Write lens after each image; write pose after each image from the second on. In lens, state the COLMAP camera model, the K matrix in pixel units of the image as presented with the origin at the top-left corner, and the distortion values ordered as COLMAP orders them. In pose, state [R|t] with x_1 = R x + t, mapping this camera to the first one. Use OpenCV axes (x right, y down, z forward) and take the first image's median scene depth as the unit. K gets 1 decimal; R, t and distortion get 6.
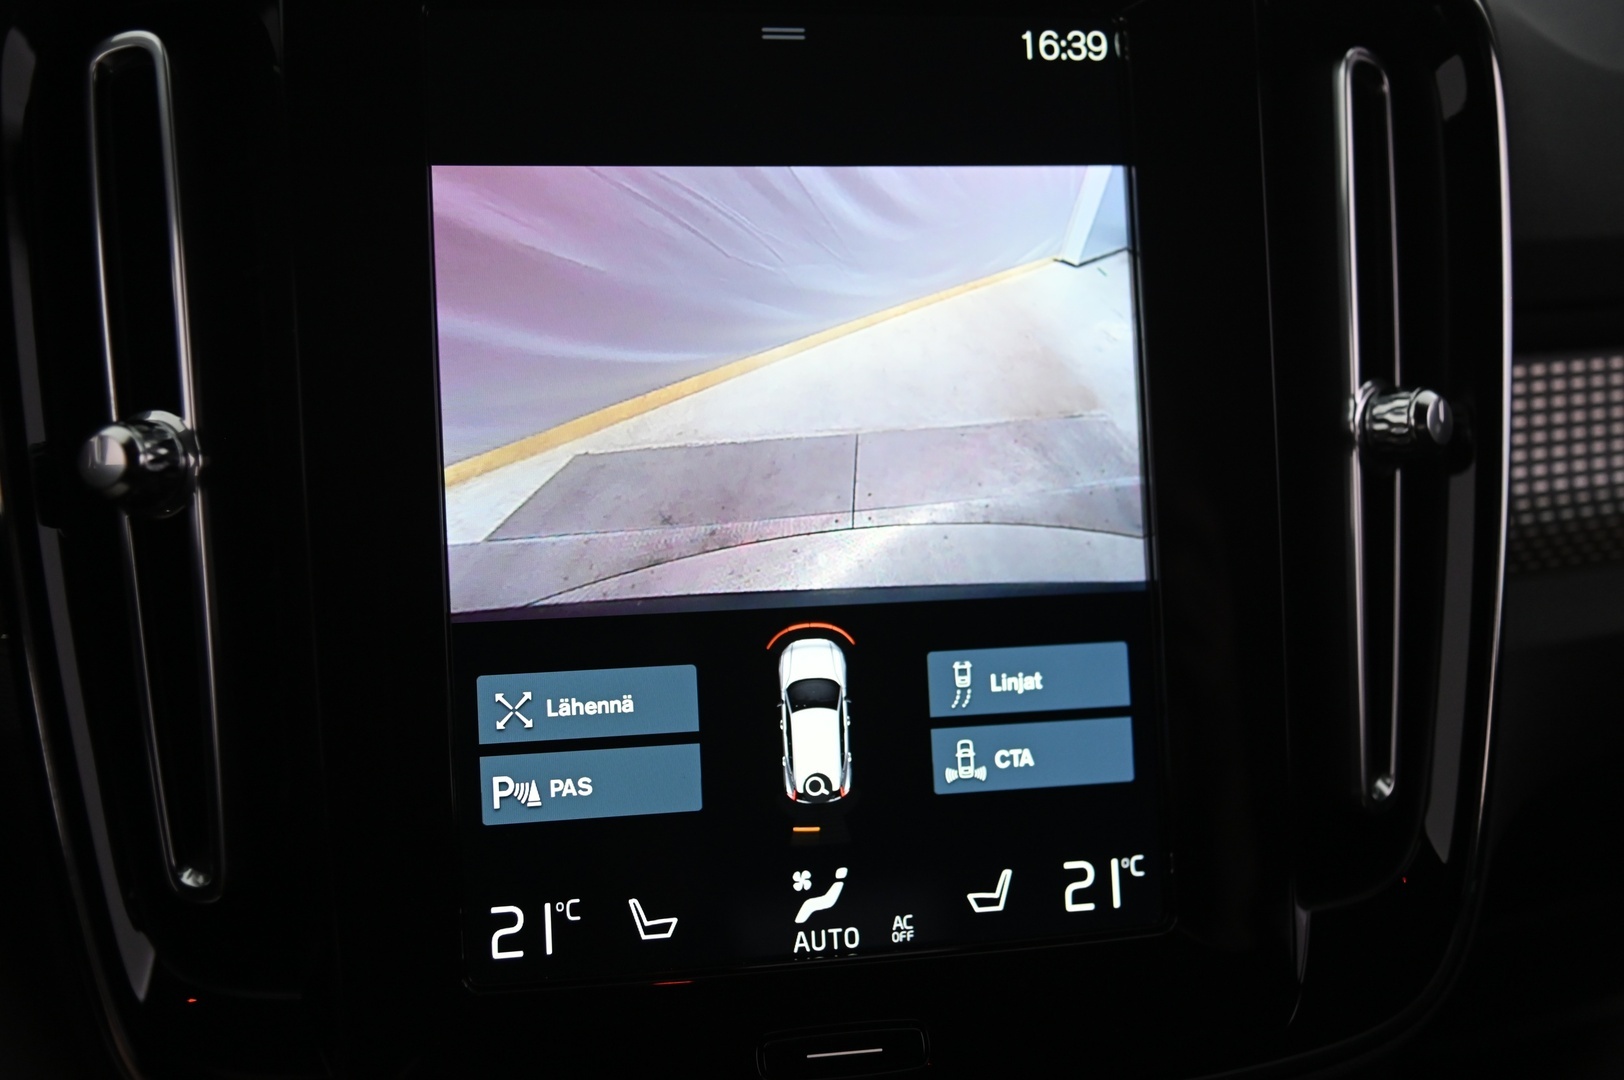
lens RADIAL K [[1854.2, 0, 817.3], [0, 1854.2, 541.9], [0, 0, 1]] dist [0.041220, 0.042760]
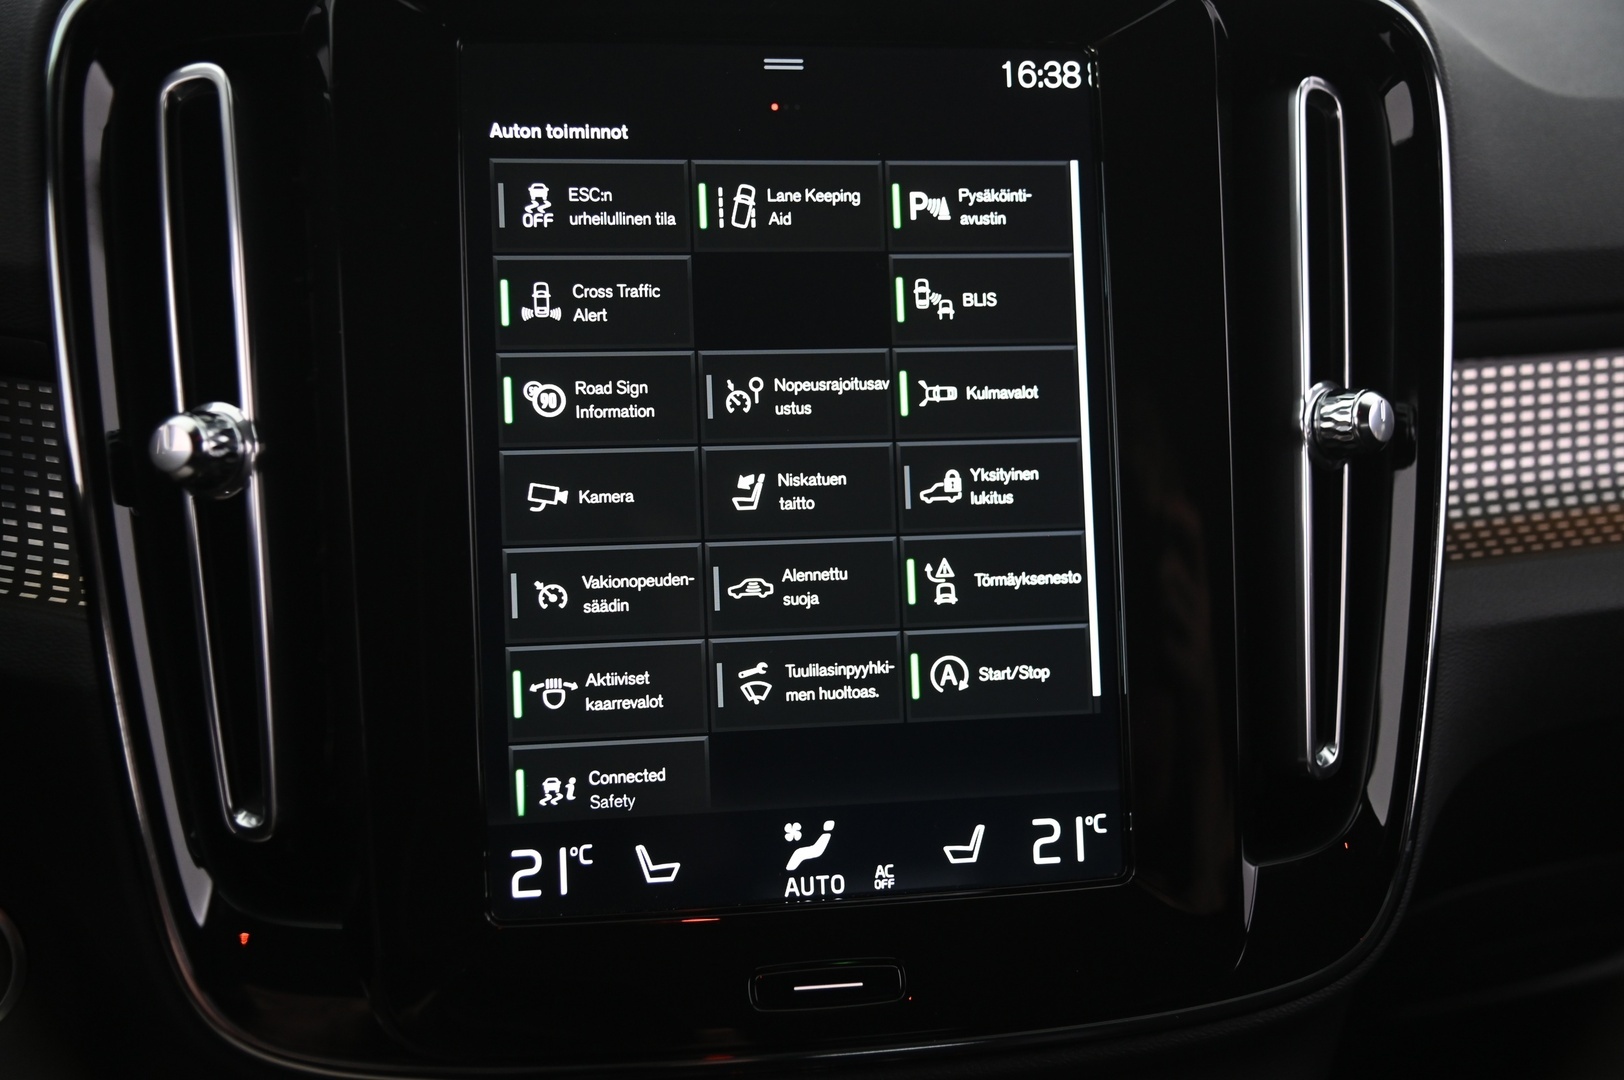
lens RADIAL K [[1861.8, 0, 816.7], [0, 1861.8, 542.2], [0, 0, 1]] dist [0.040968, 0.047779]
pose [[0.999667, 0.008803, -0.024277, 0.030794], [-0.008707, 0.999954, 0.004089, 0.005270], [0.024312, -0.003876, 0.999697, -0.106356]]
